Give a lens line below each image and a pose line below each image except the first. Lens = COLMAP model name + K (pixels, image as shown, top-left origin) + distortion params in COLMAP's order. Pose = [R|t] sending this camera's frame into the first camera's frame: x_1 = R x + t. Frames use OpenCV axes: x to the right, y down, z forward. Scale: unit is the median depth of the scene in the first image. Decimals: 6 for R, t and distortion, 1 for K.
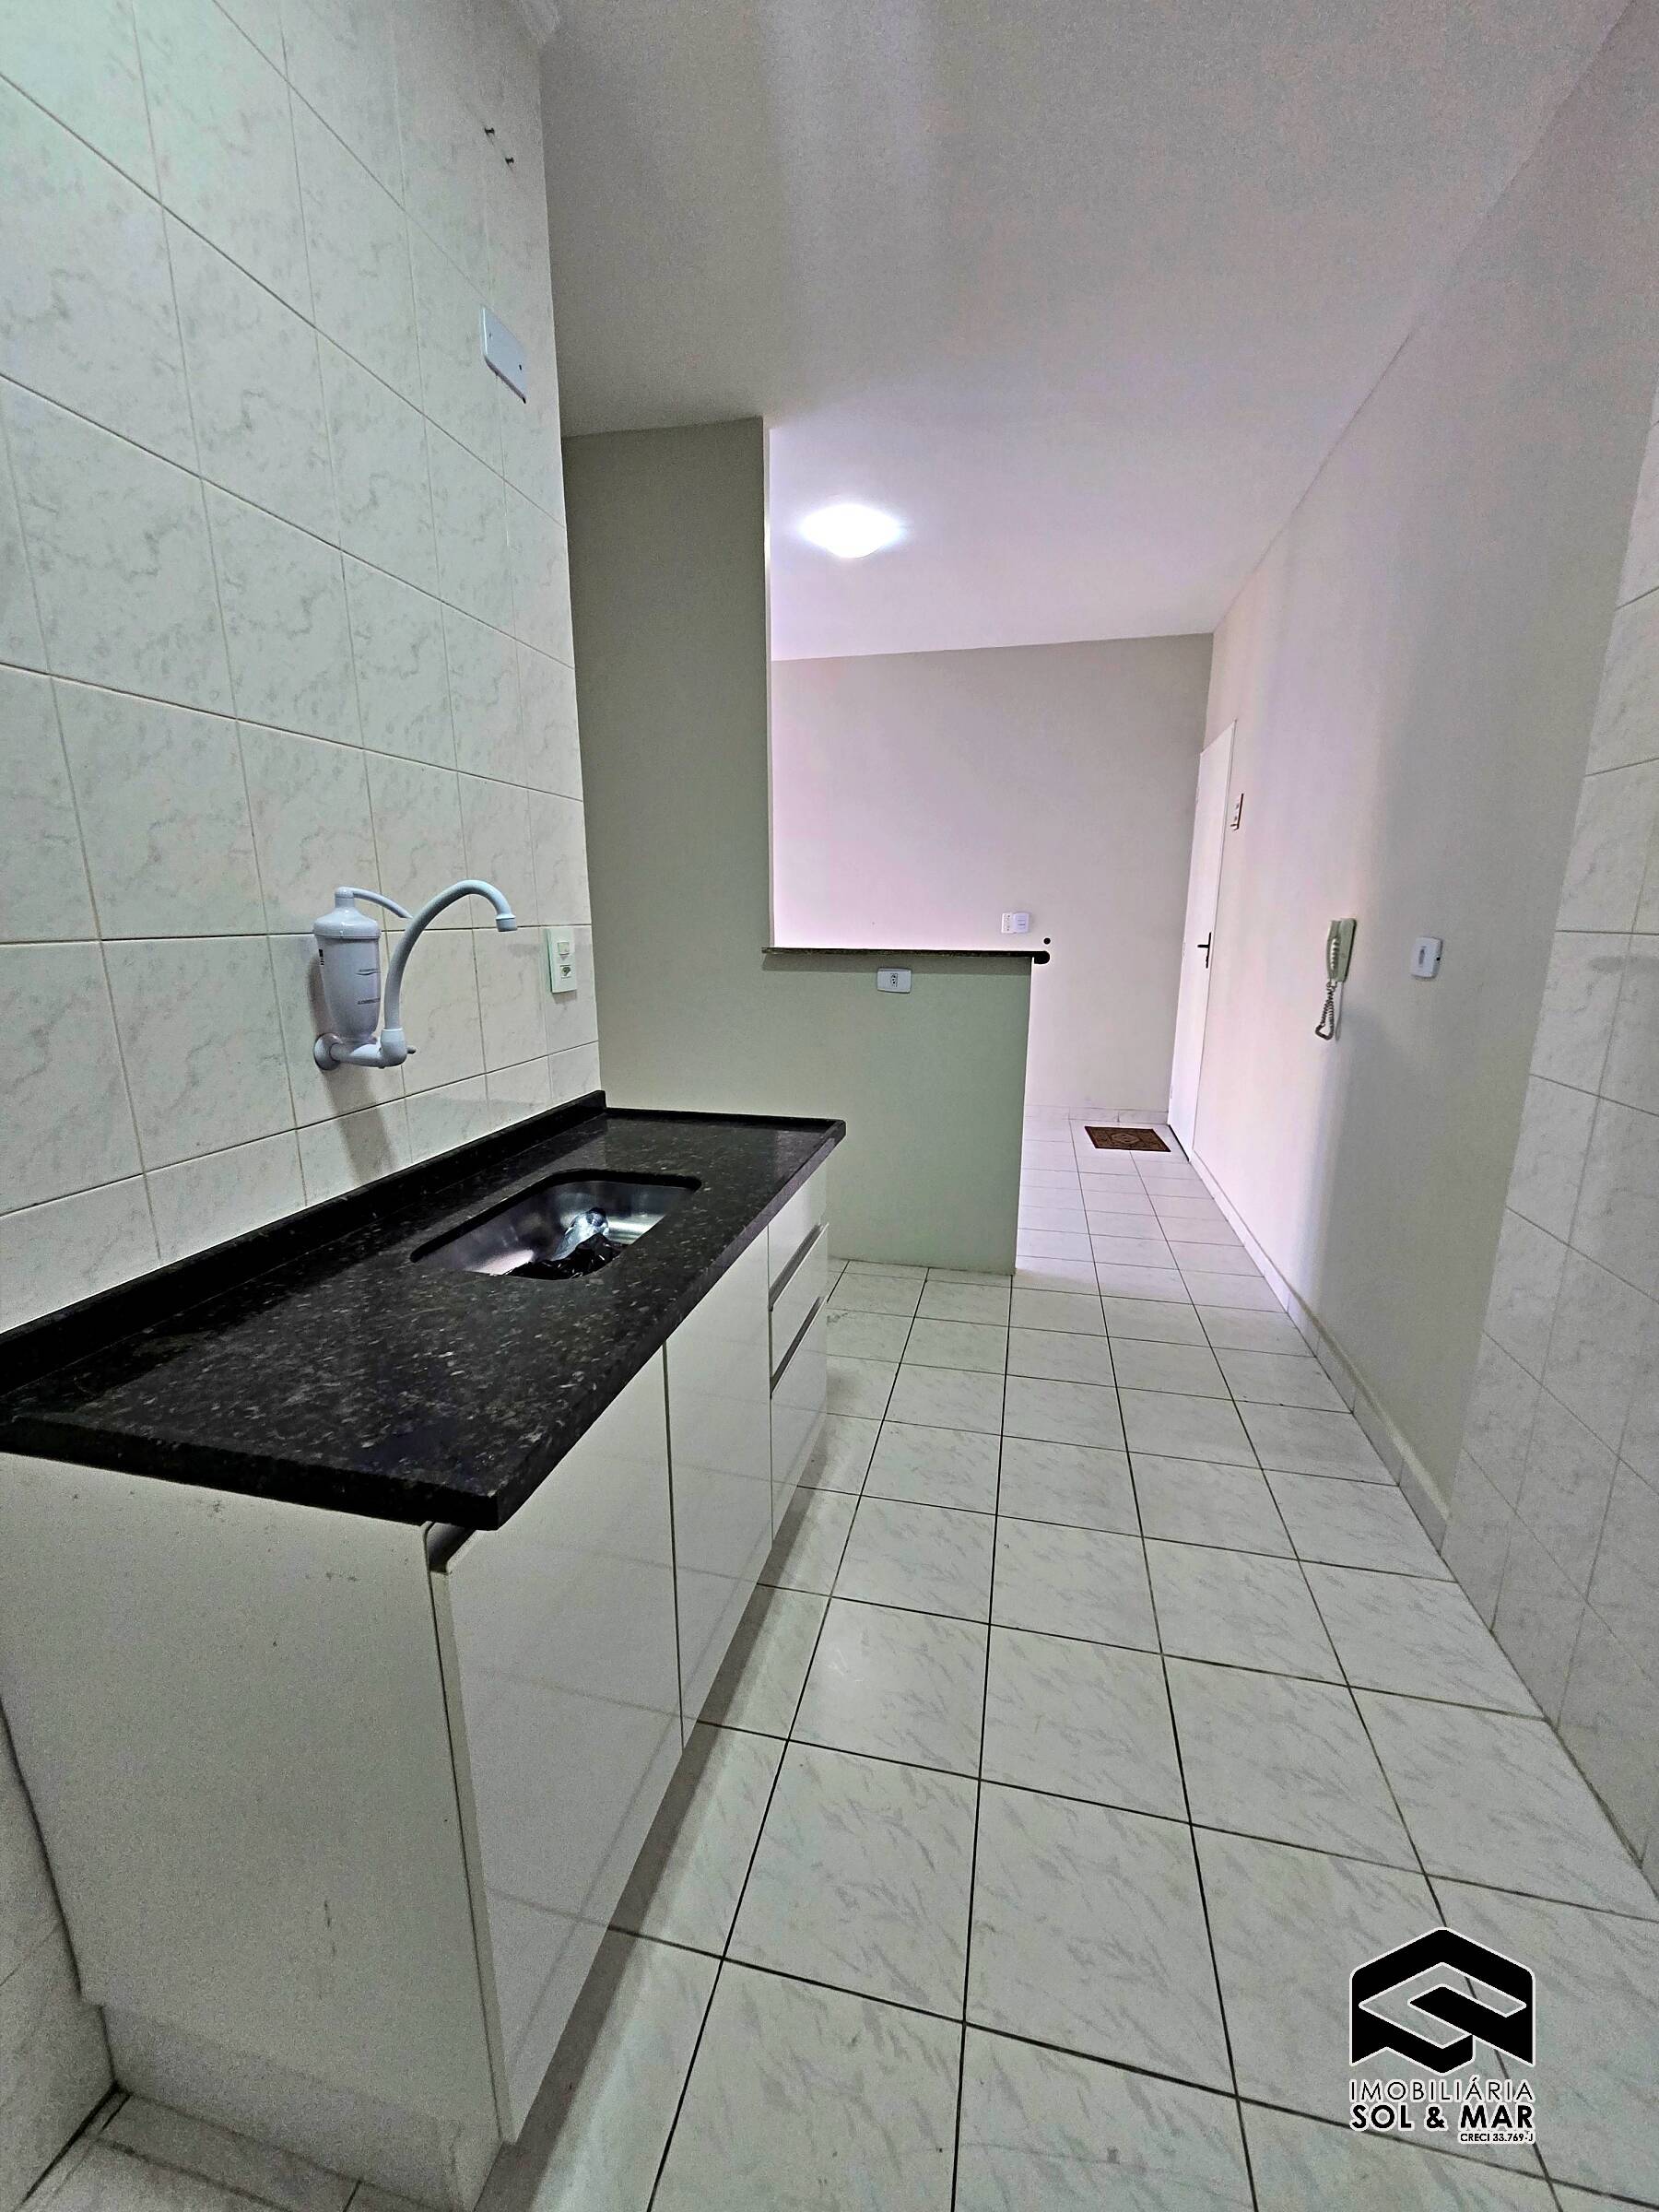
lens RADIAL K [[868.0, 0, 819.7], [0, 868.0, 1112.4], [0, 0, 1]] dist [0.005315, -0.000600]
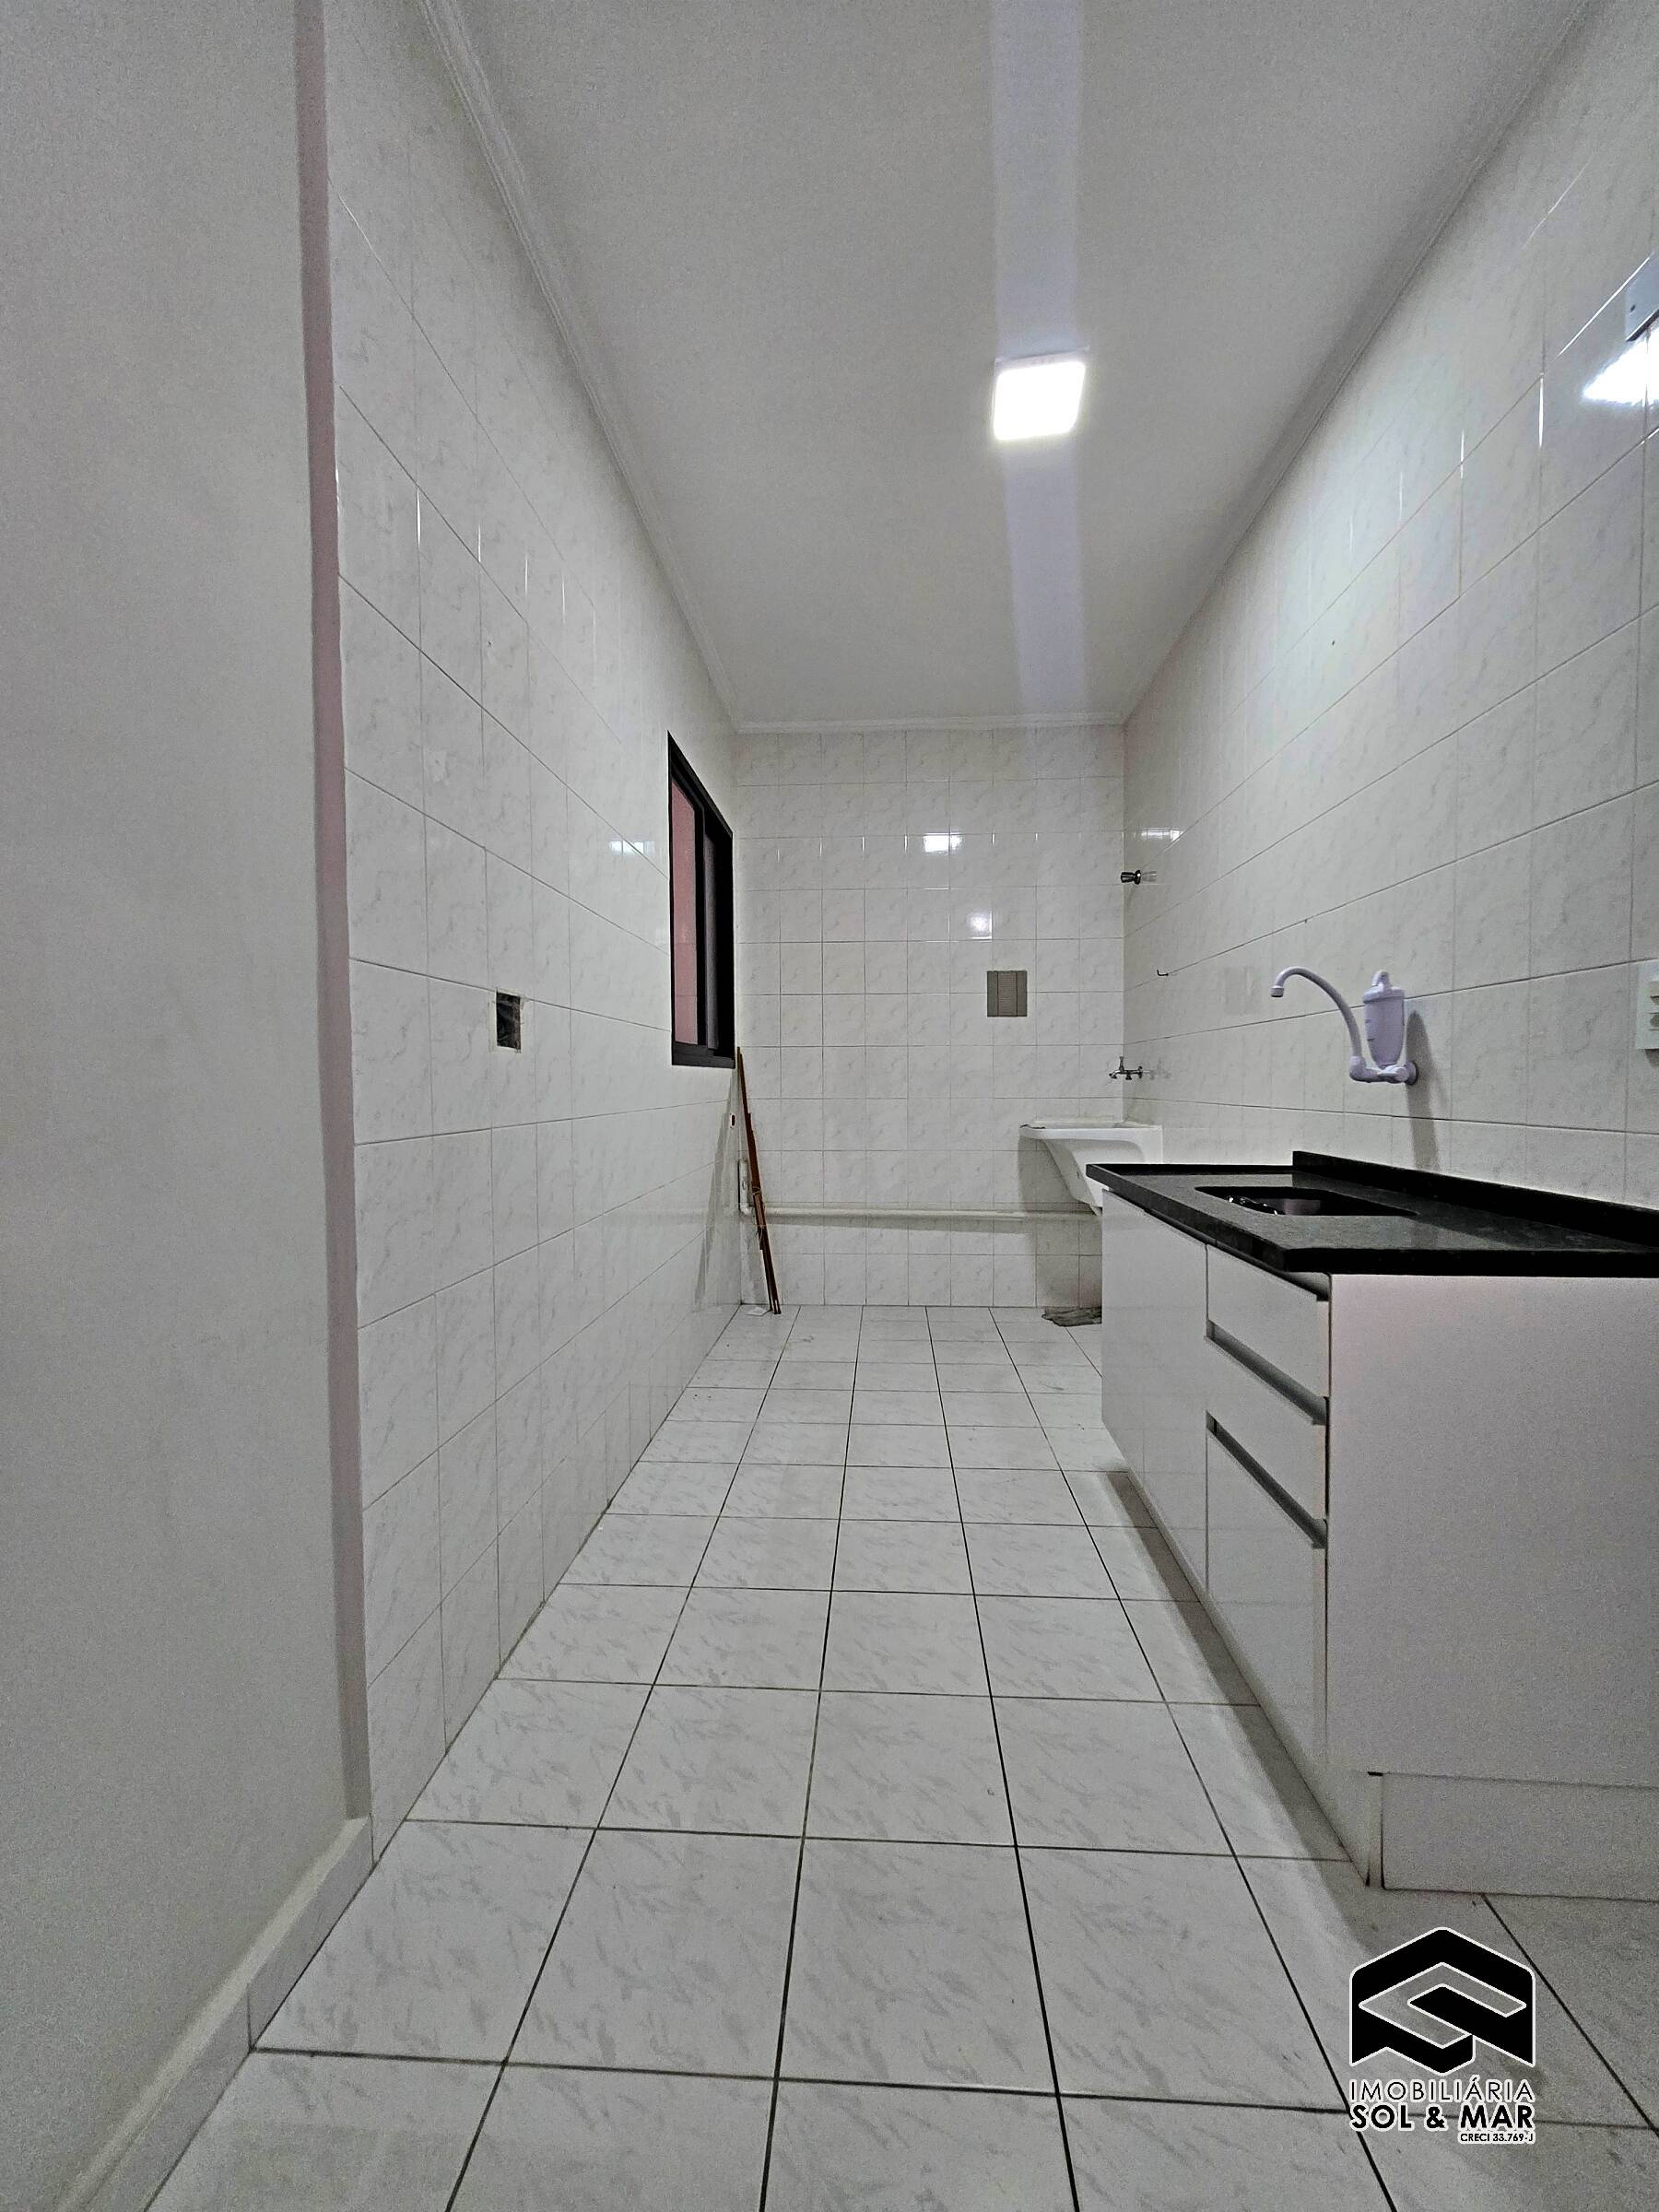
lens RADIAL K [[868.0, 0, 839.5], [0, 868.0, 1110.9], [0, 0, 1]] dist [0.005315, -0.000600]
pose [[-0.983955, 0.007163, -0.178272, 0.488834], [-0.039261, 0.966008, 0.255512, -0.250147], [0.174042, 0.258412, -0.950228, 1.598280]]
